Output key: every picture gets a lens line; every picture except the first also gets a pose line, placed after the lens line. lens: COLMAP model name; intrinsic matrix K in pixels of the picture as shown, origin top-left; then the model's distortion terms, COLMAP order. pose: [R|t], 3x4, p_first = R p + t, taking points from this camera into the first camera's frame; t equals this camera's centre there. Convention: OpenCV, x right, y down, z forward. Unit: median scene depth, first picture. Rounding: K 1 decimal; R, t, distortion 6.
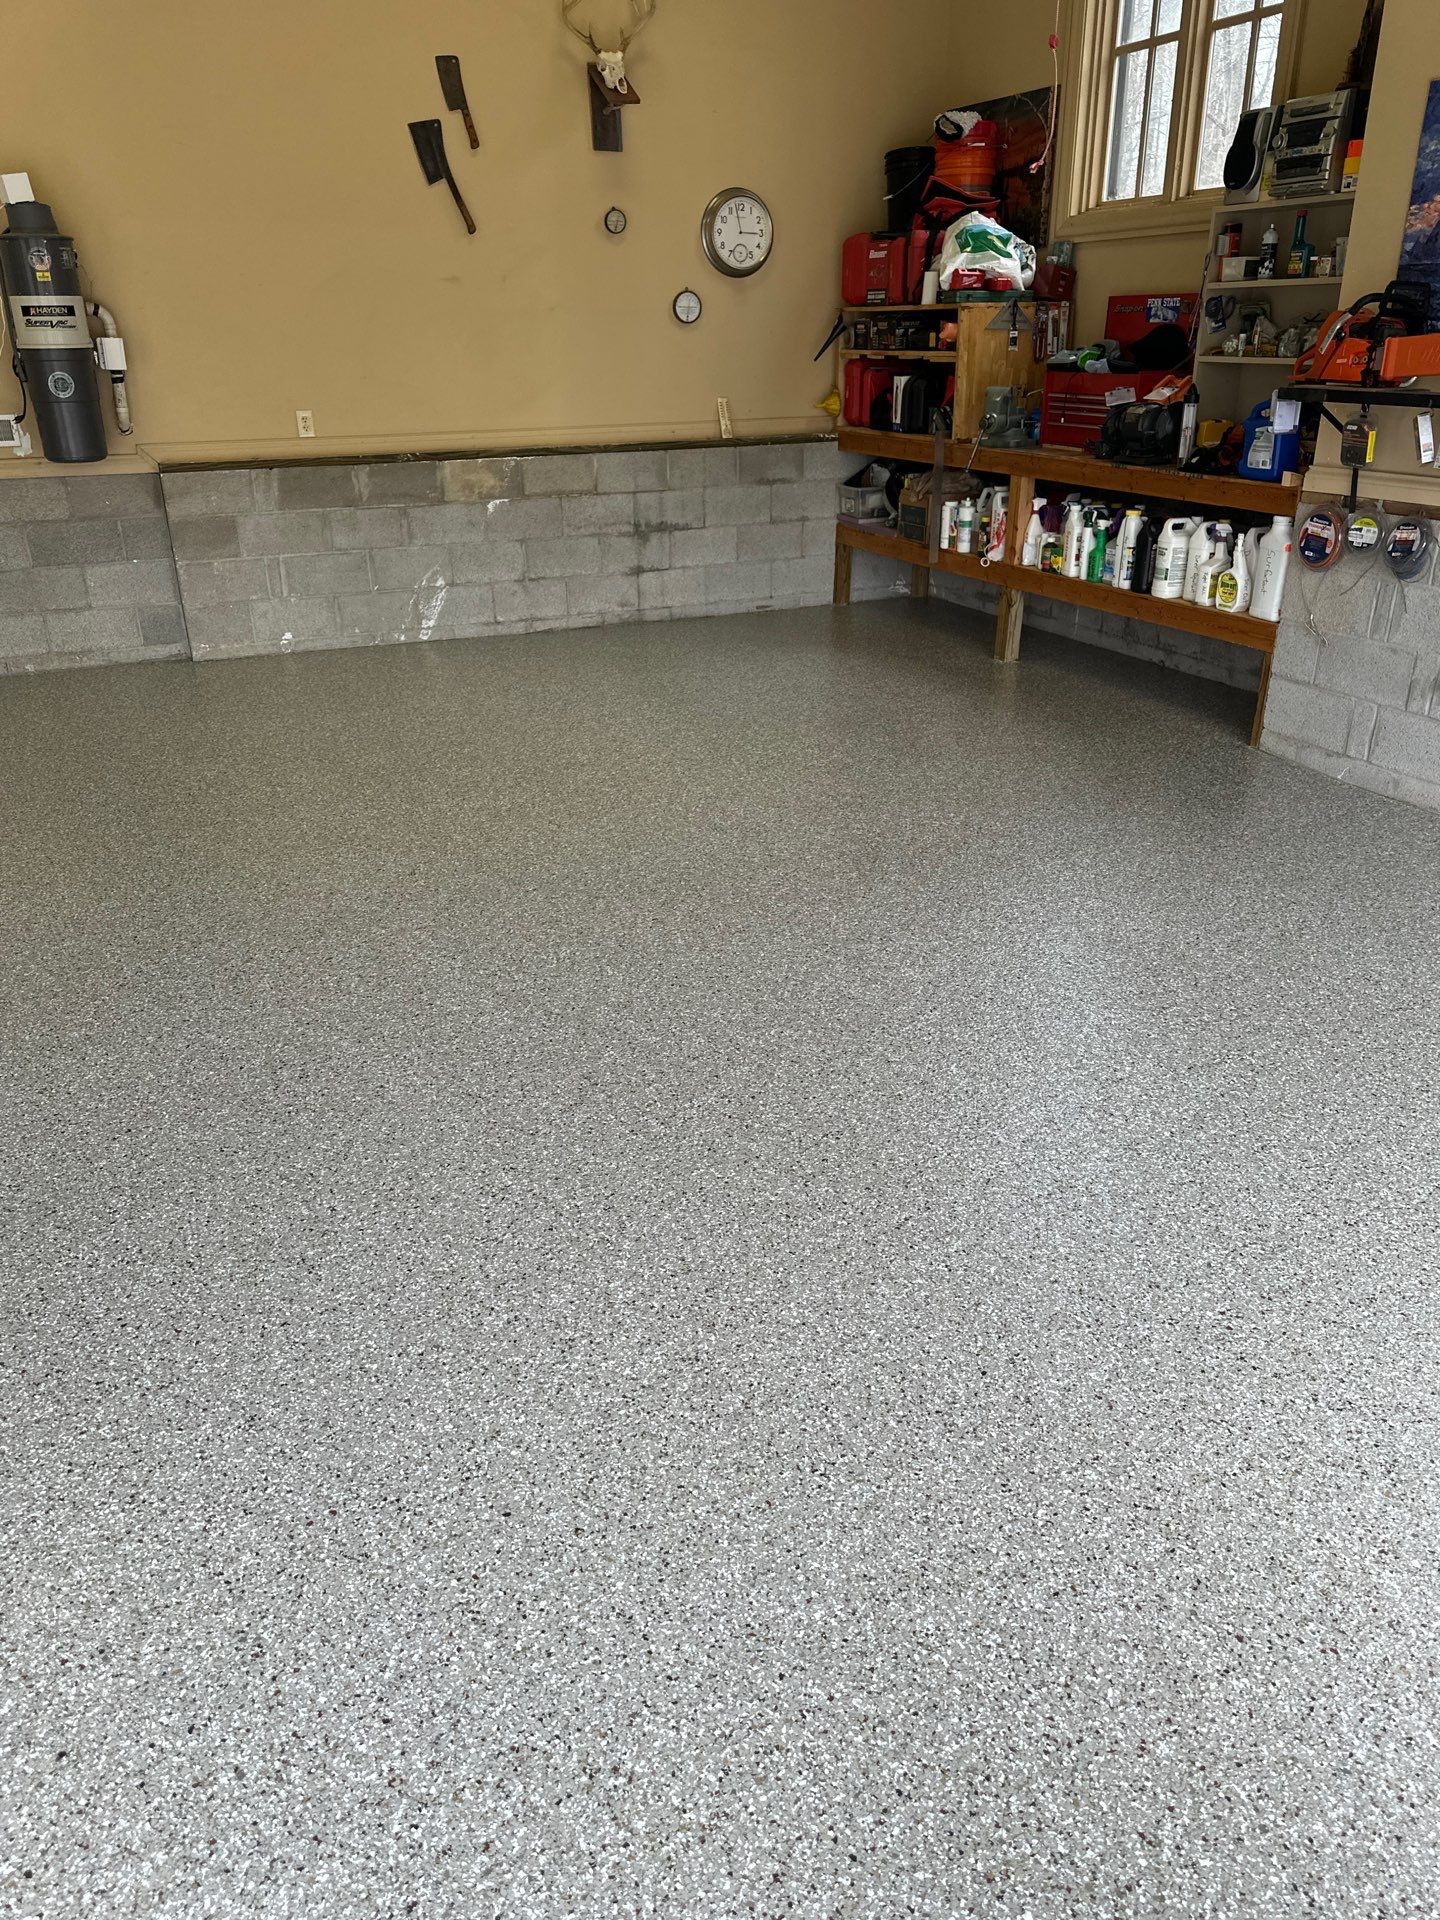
lens RADIAL K [[1362.2, 0, 721.4], [0, 1362.2, 960.6], [0, 0, 1]] dist [0.039889, -0.047377]
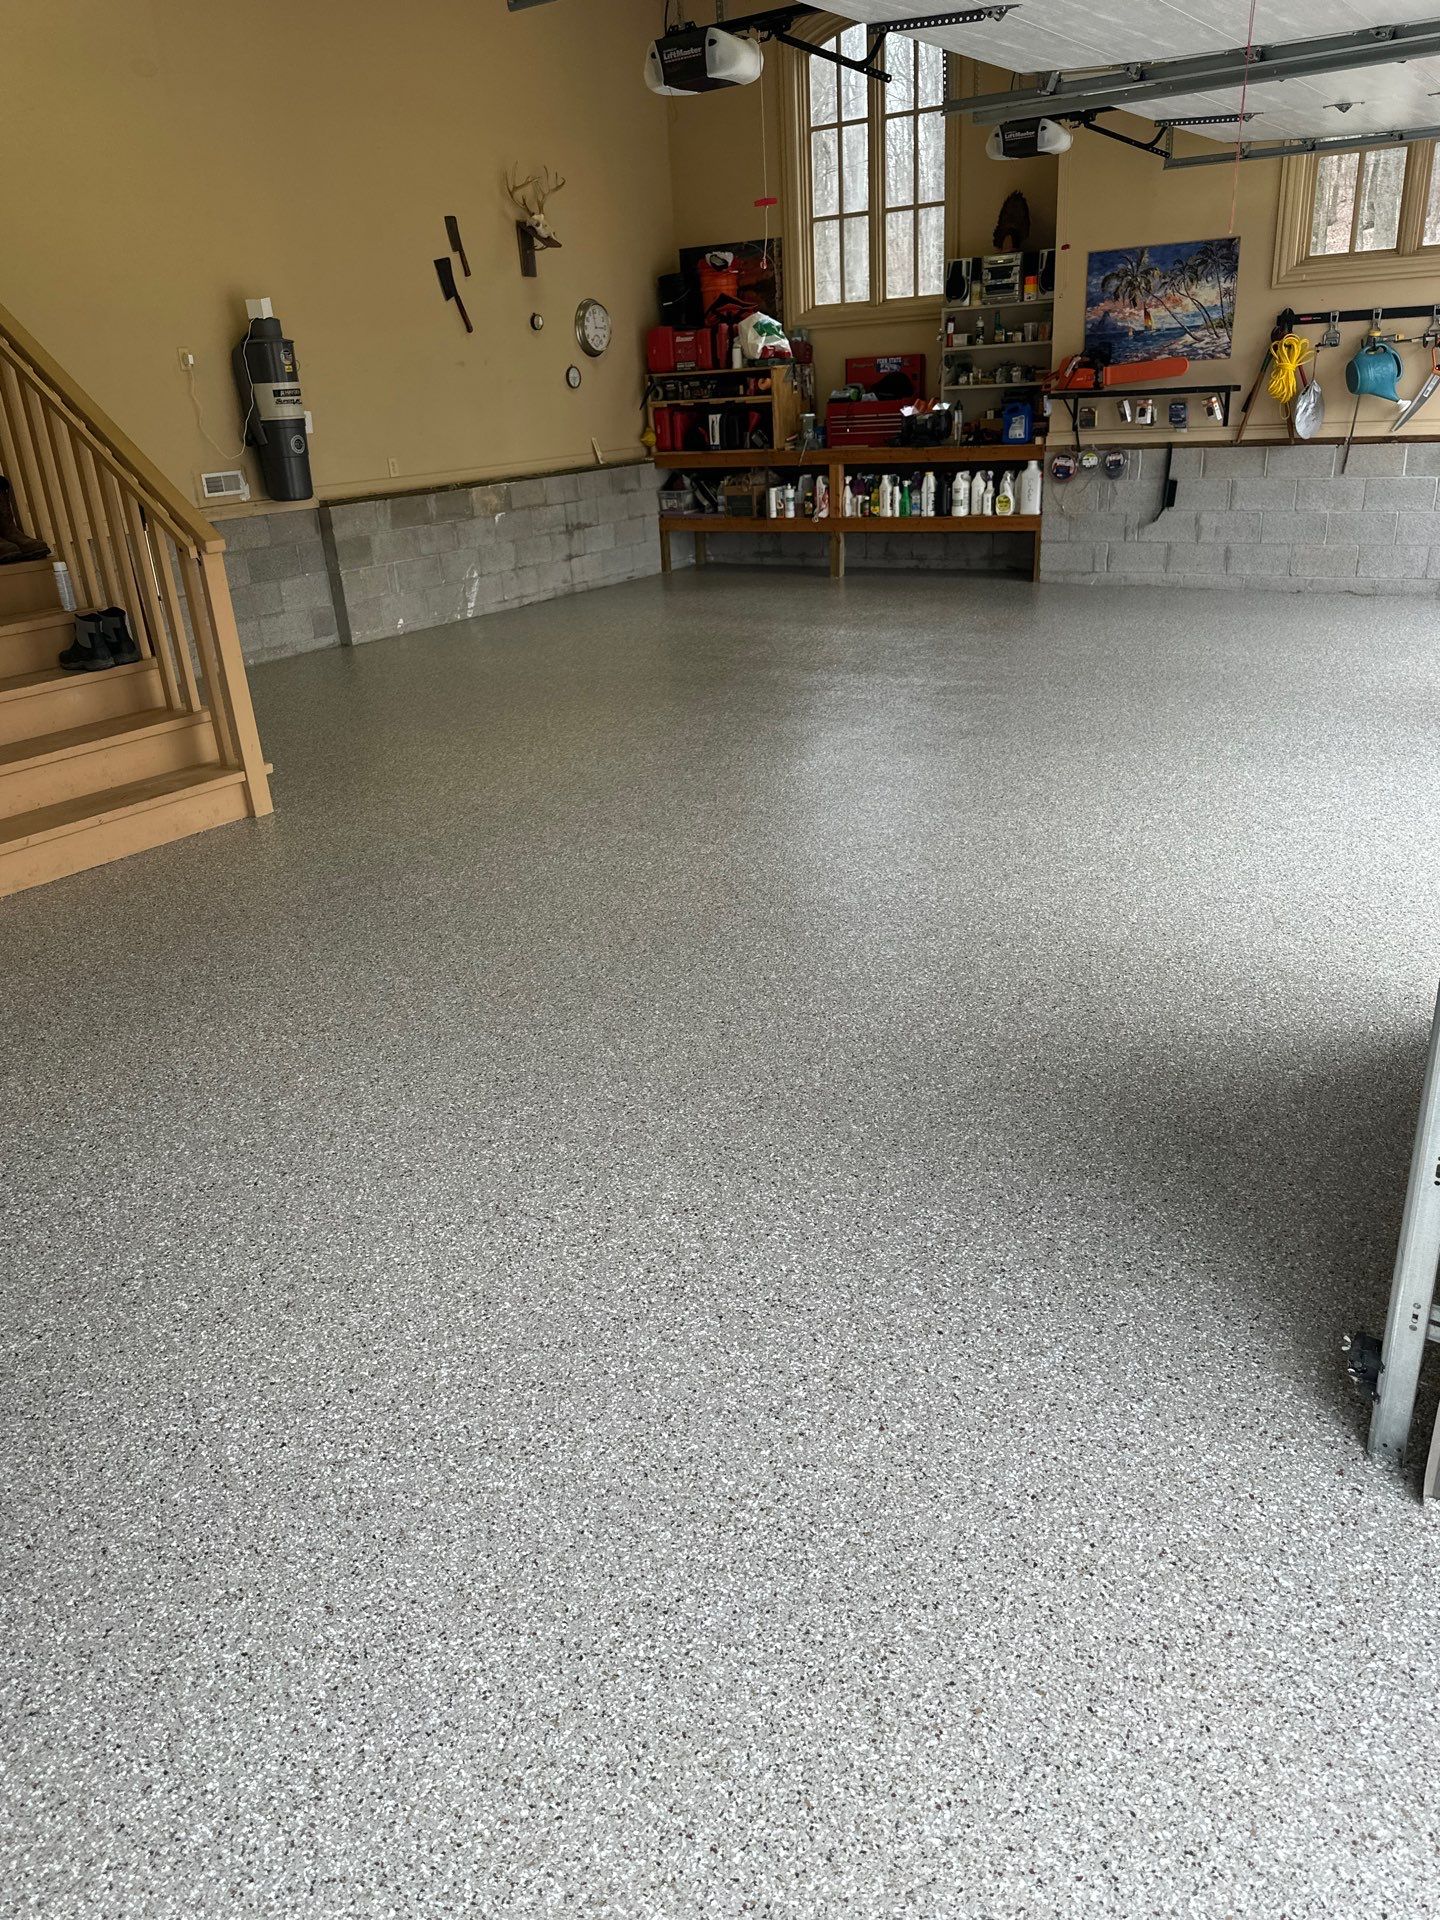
lens RADIAL K [[1362.2, 0, 714.6], [0, 1362.2, 971.7], [0, 0, 1]] dist [0.039889, -0.047377]
pose [[0.840173, -0.248751, 0.481904, -0.850743], [0.269471, 0.962628, 0.027086, 0.159567], [-0.470632, 0.107102, 0.875805, -0.335685]]
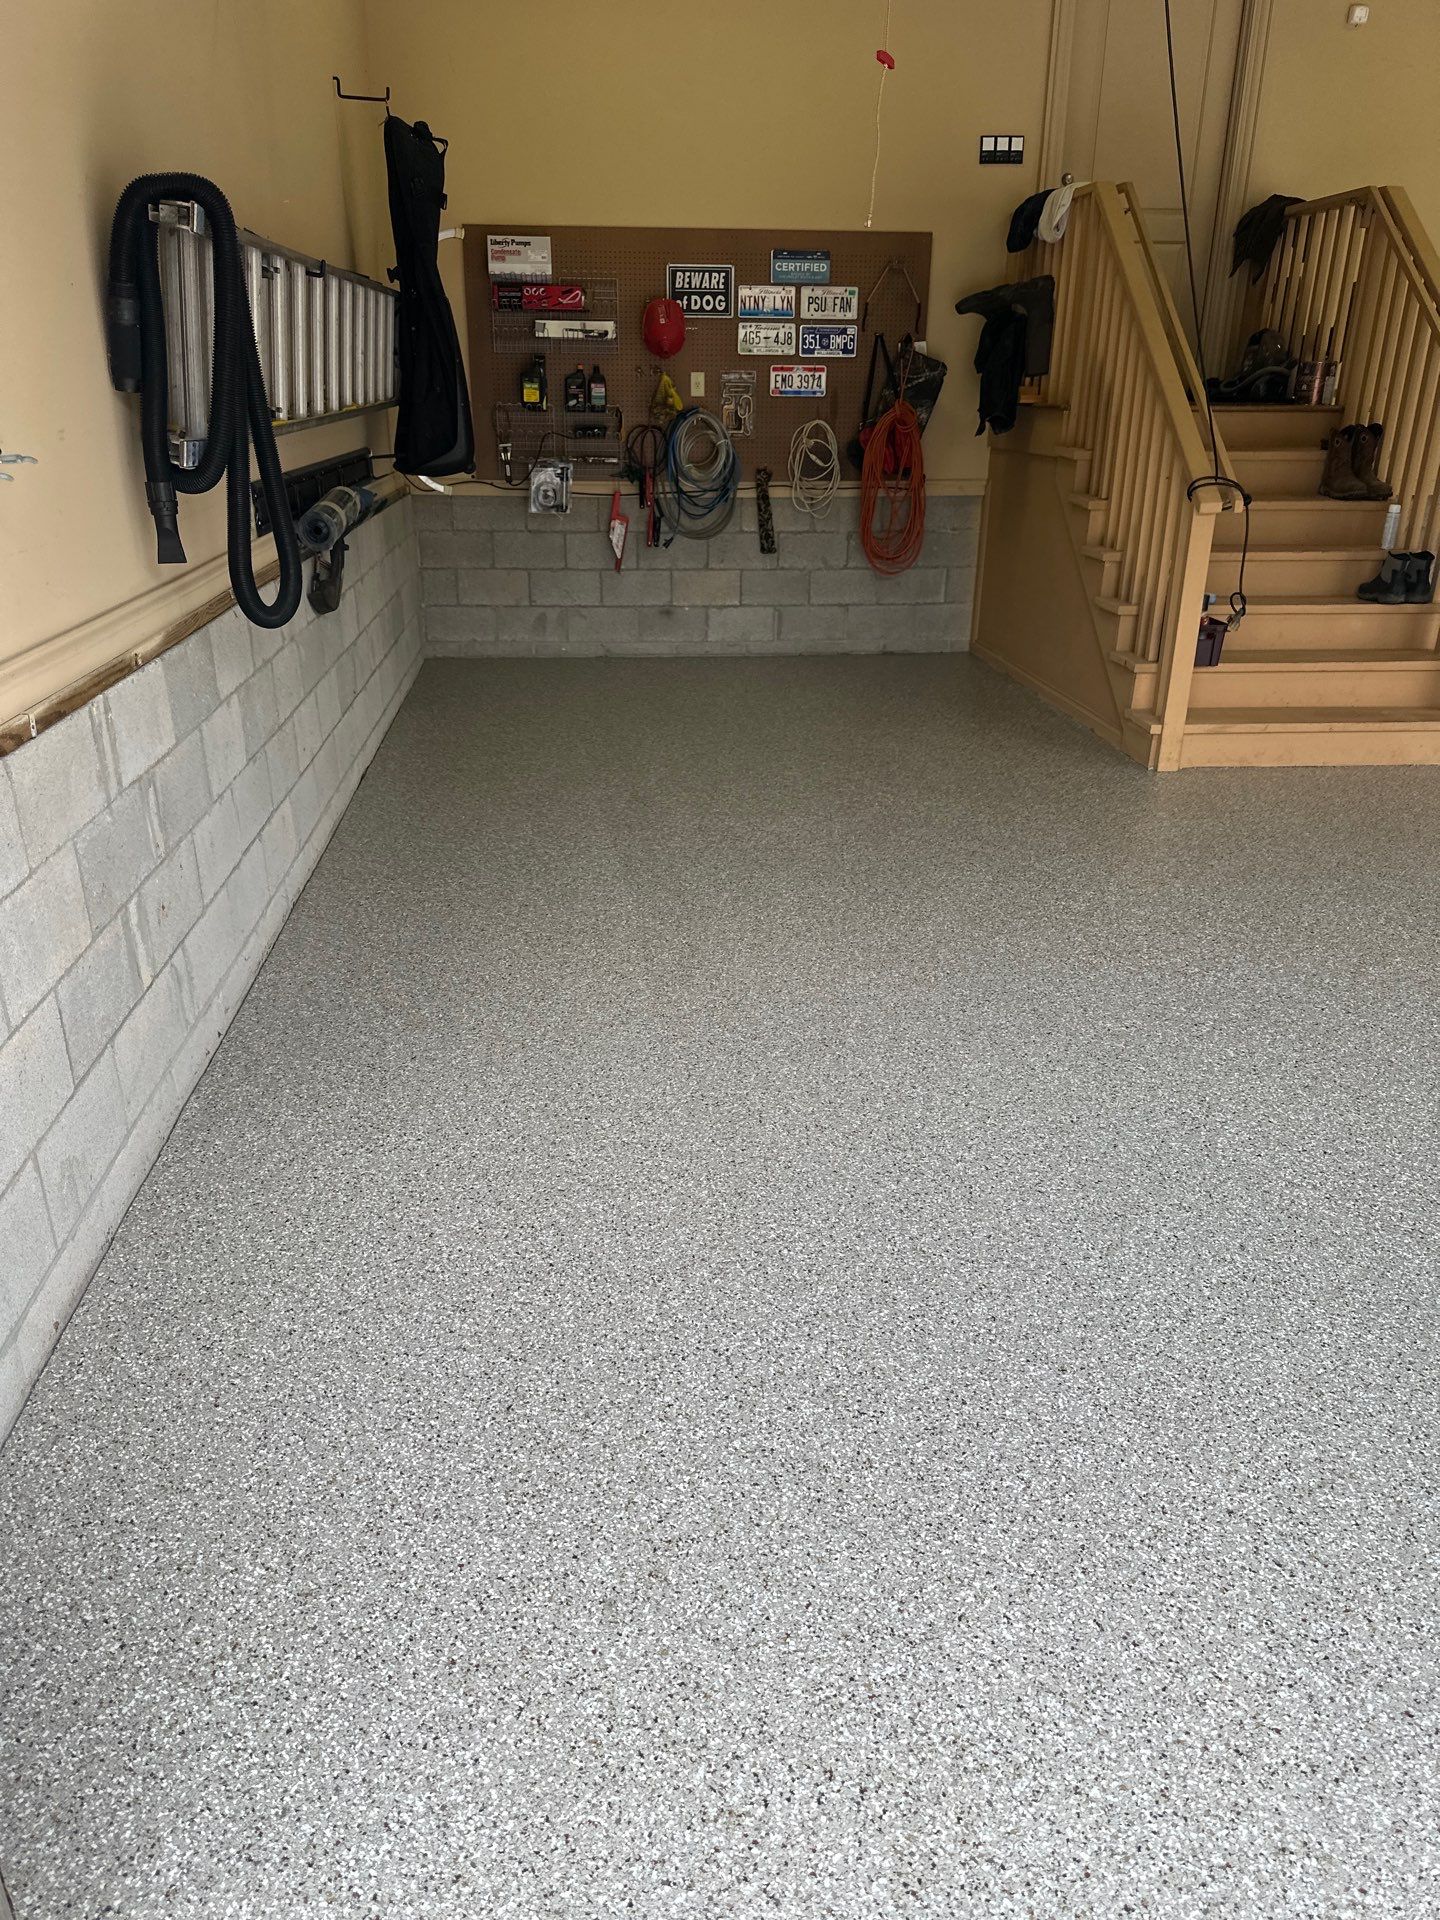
lens RADIAL K [[1362.2, 0, 712.2], [0, 1362.2, 965.0], [0, 0, 1]] dist [0.039889, -0.047377]
pose [[0.950128, 0.140310, -0.278514, -0.858161], [-0.148964, 0.988792, -0.010046, 0.219137], [0.273983, 0.051033, 0.960380, -0.442615]]
